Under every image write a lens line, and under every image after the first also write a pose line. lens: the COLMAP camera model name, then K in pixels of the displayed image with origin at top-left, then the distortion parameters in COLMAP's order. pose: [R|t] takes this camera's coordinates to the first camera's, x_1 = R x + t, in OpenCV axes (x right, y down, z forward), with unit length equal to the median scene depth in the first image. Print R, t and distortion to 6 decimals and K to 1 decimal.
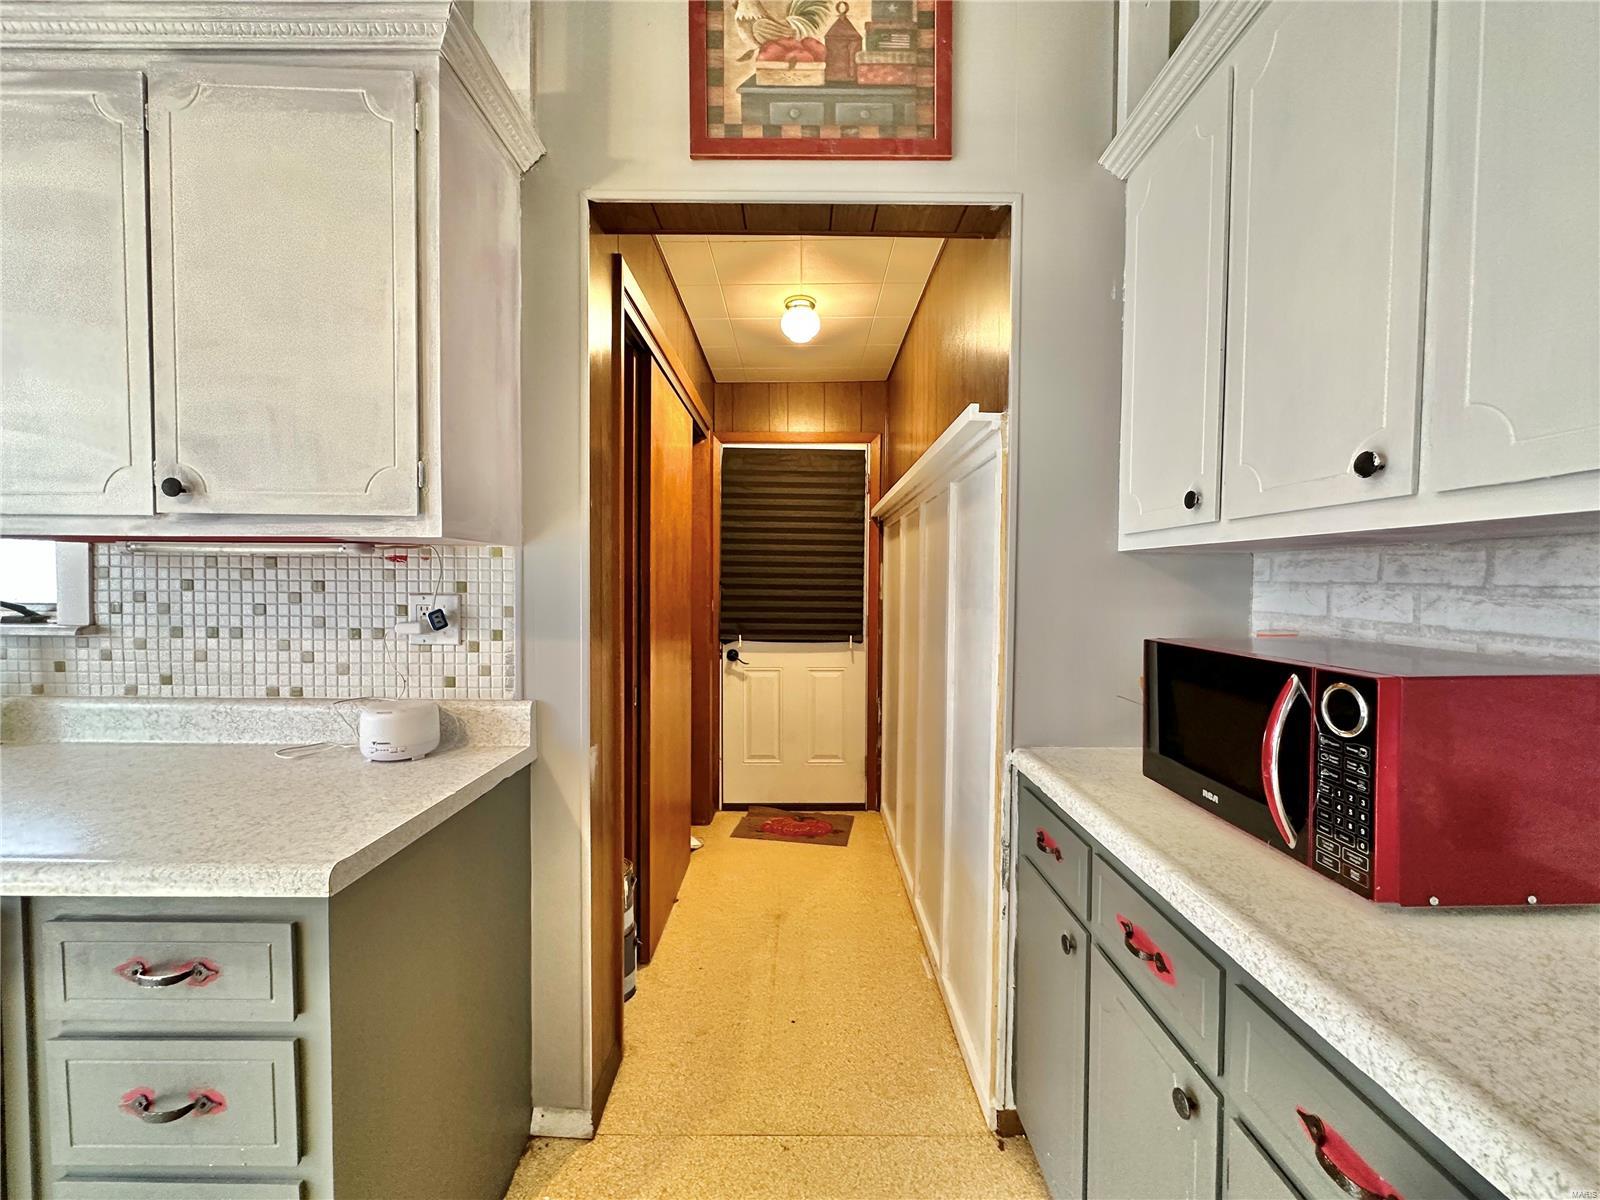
lens RADIAL K [[639.9, 0, 802.2], [0, 639.9, 599.6], [0, 0, 1]] dist [0.001659, -0.000224]
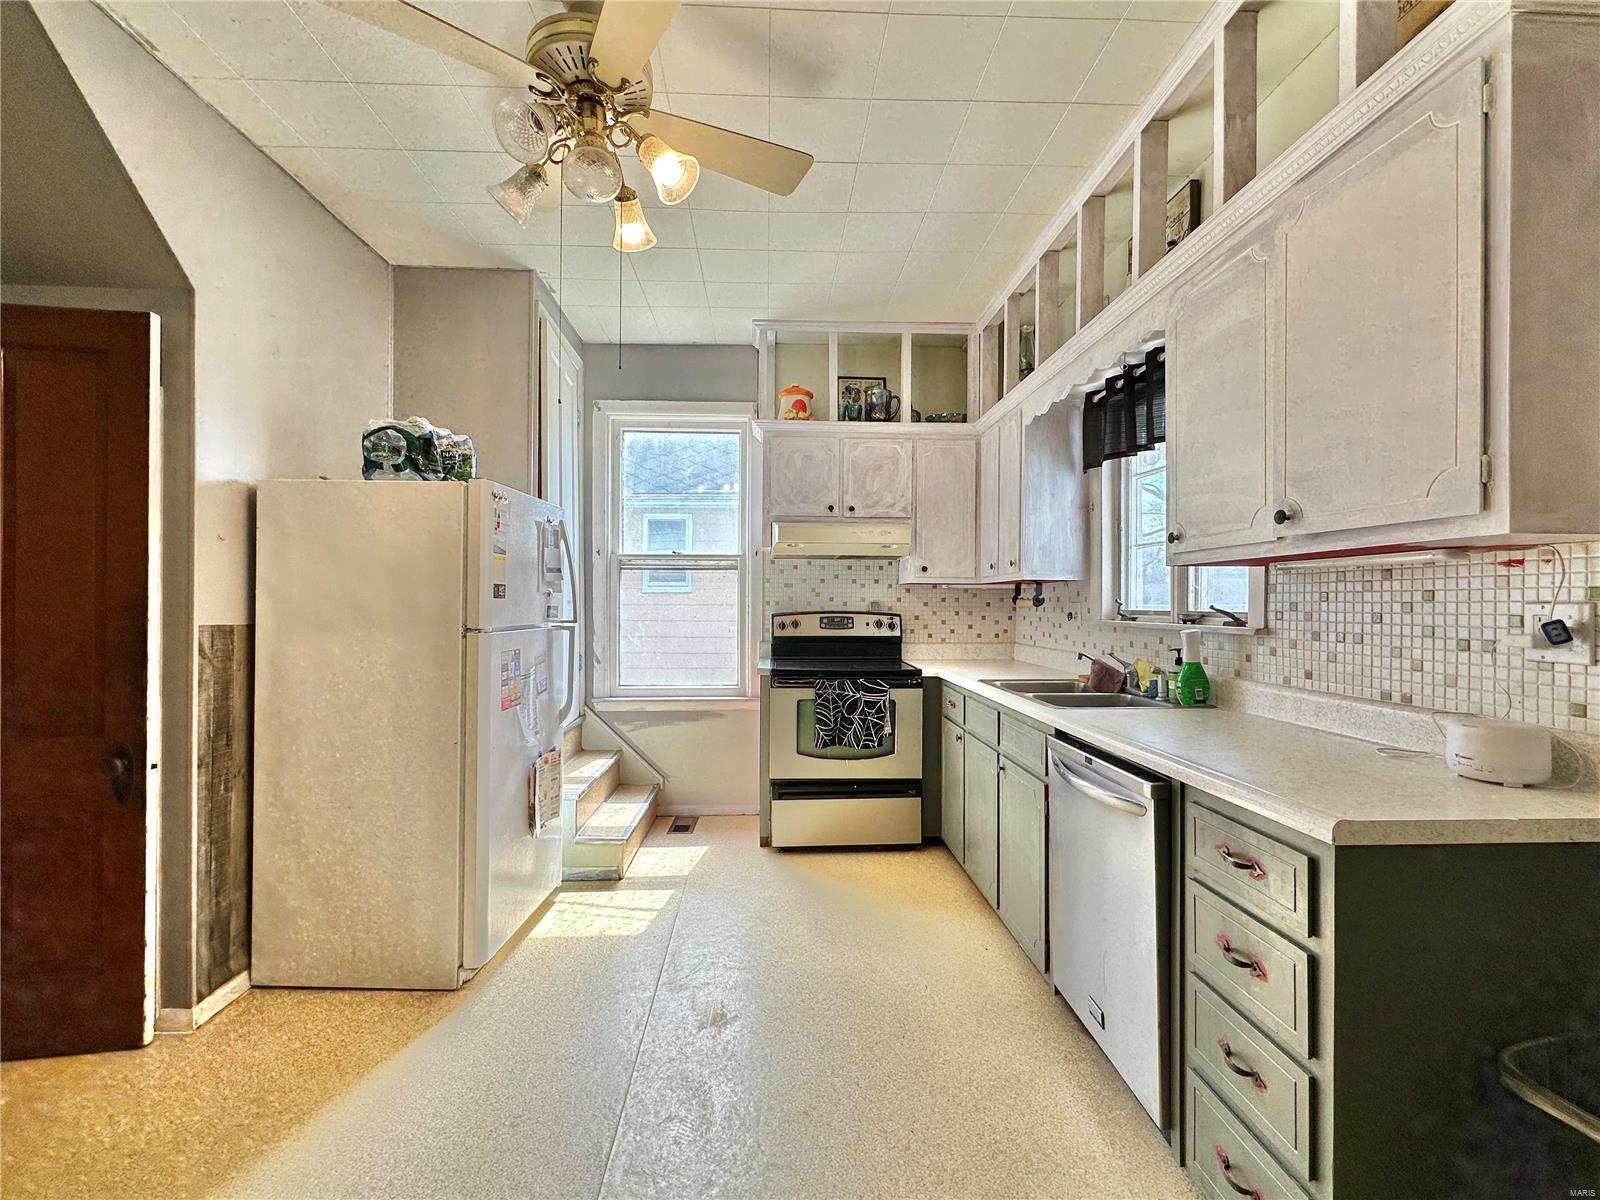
lens RADIAL K [[703.2, 0, 791.4], [0, 703.2, 600.9], [0, 0, 1]] dist [0.001597, -0.000316]
pose [[0.042091, -0.011595, -0.999047, 0.304786], [-0.037098, 0.999225, -0.013160, 0.038878], [0.998425, 0.037616, 0.041628, -0.041894]]
